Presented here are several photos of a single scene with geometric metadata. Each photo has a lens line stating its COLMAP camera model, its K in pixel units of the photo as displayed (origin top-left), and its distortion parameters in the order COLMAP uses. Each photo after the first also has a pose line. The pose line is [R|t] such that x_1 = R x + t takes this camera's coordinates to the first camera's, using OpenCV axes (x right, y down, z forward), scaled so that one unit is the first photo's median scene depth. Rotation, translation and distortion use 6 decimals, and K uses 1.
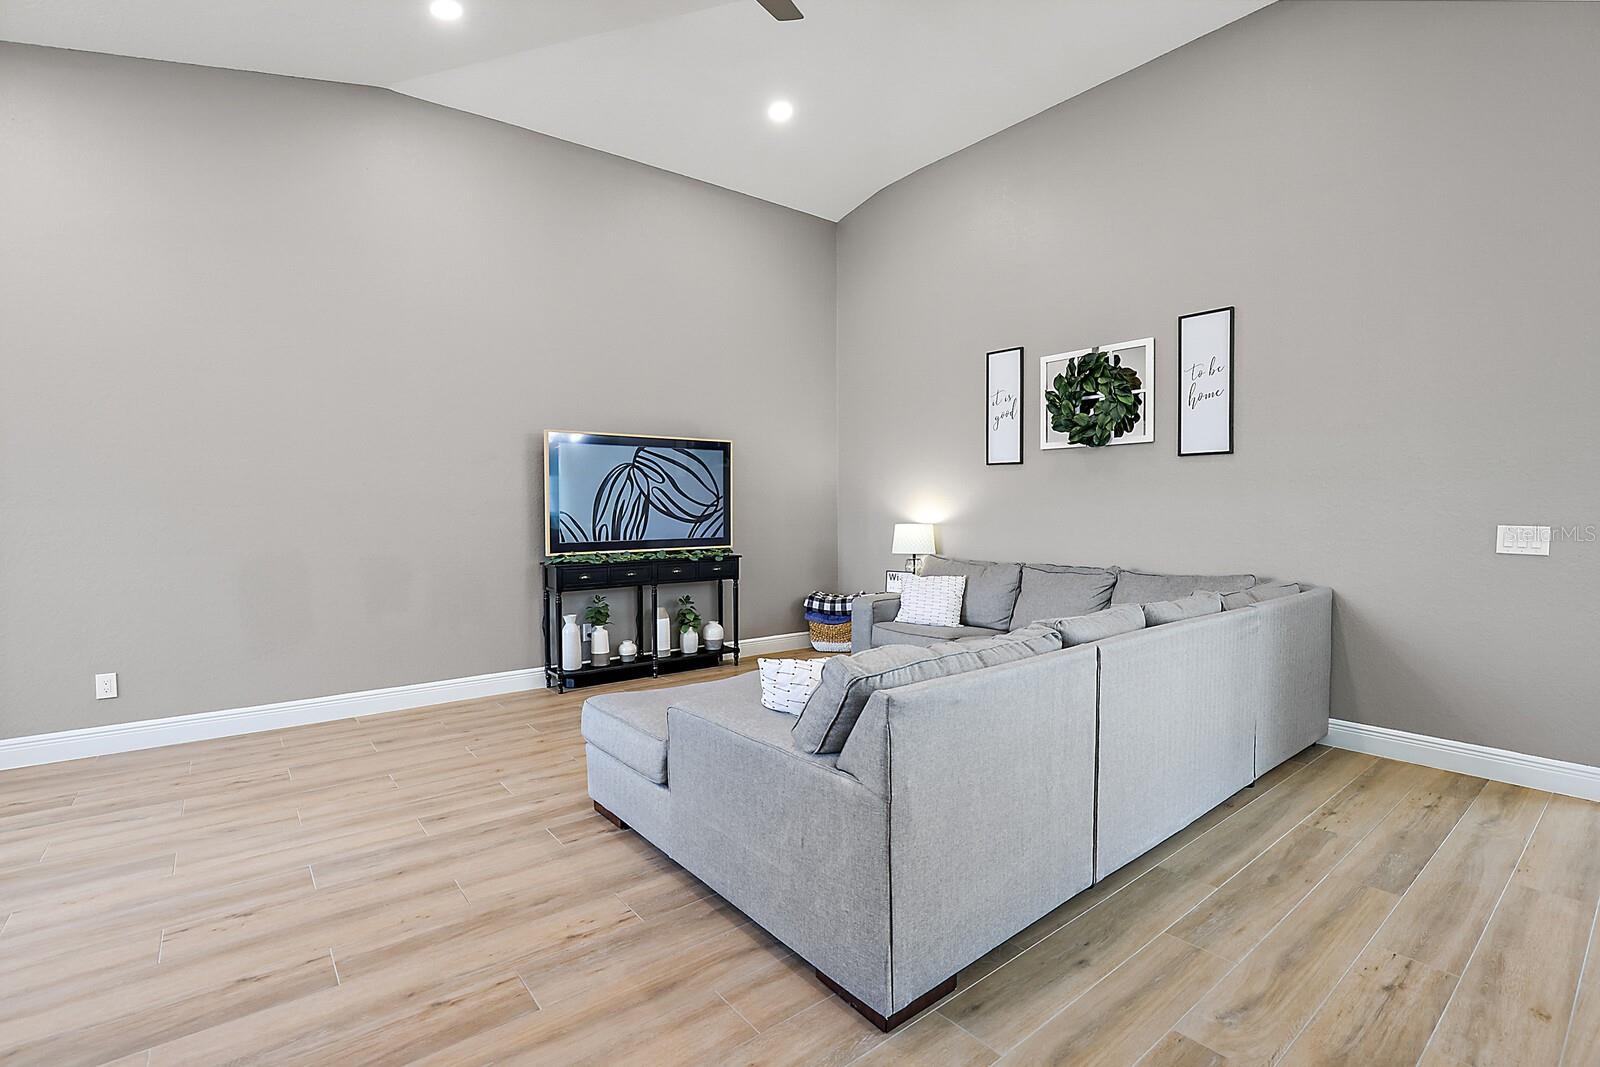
lens RADIAL K [[737.1, 0, 800.0], [0, 737.1, 533.5], [0, 0, 1]] dist [-0.035085, 0.000012]
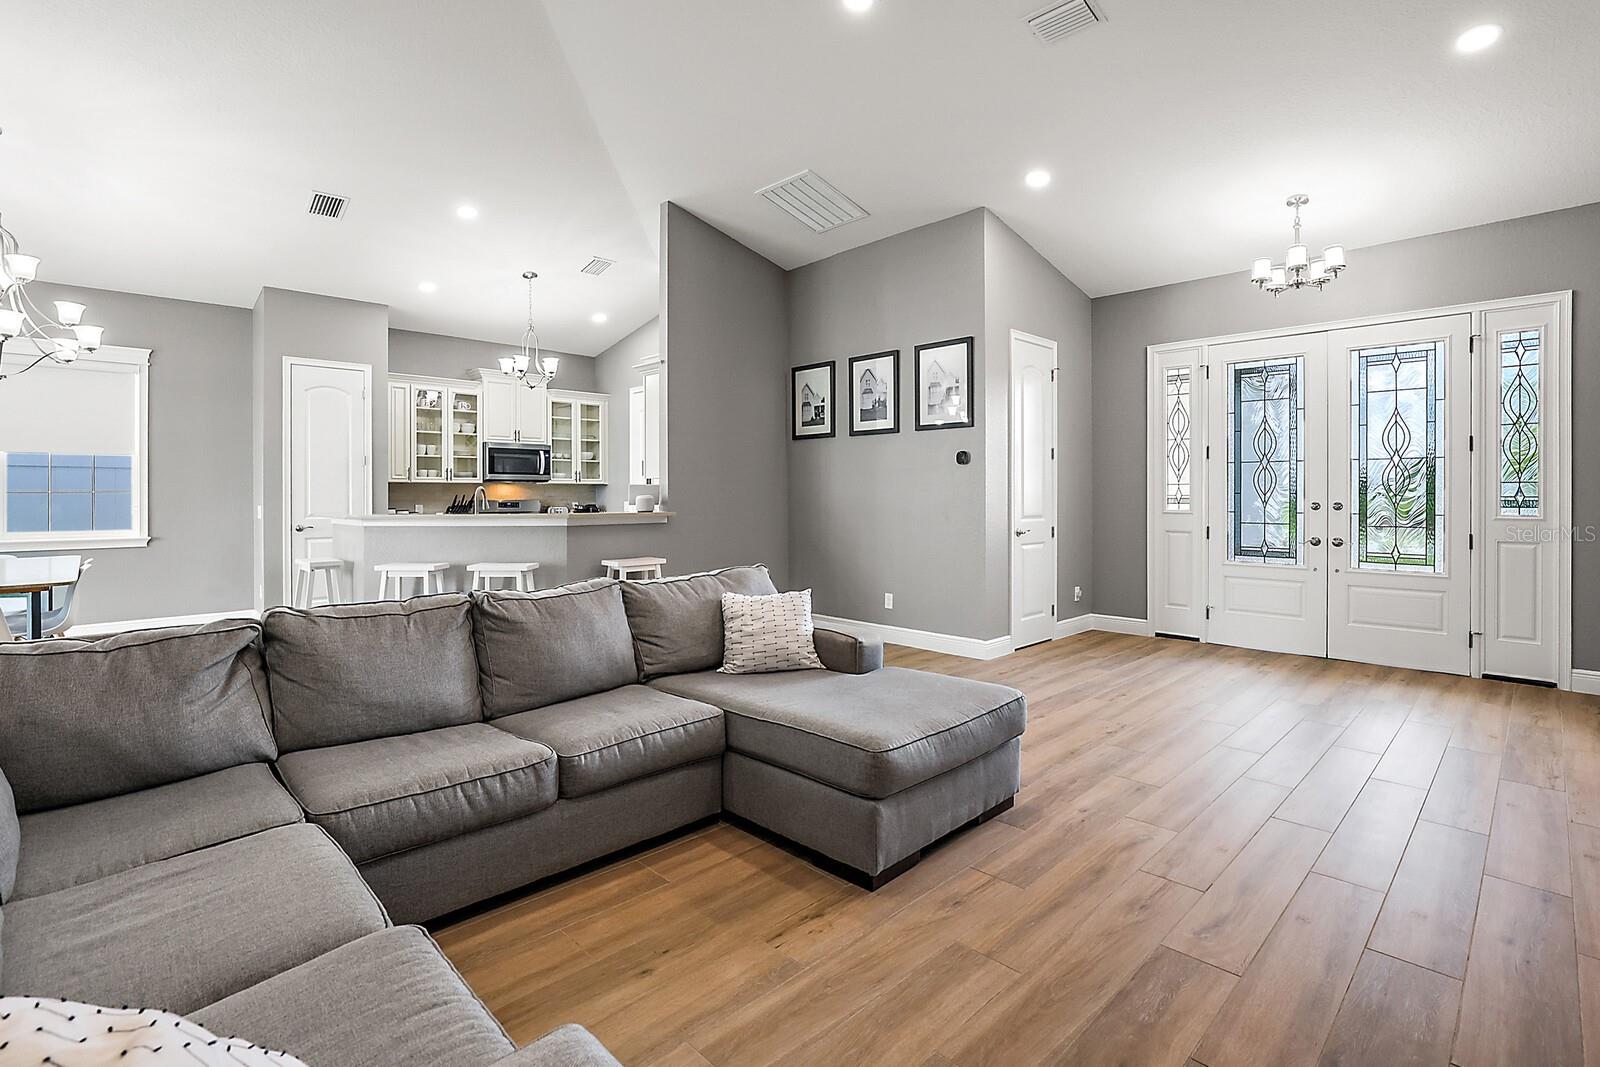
lens RADIAL K [[741.4, 0, 799.8], [0, 741.4, 498.6], [0, 0, 1]] dist [-0.016077, 0.000578]
pose [[-0.994833, 0.003675, -0.101458, 0.058981], [-0.000974, 0.998953, 0.045737, -0.044448], [0.101519, 0.045600, -0.993788, 1.136939]]
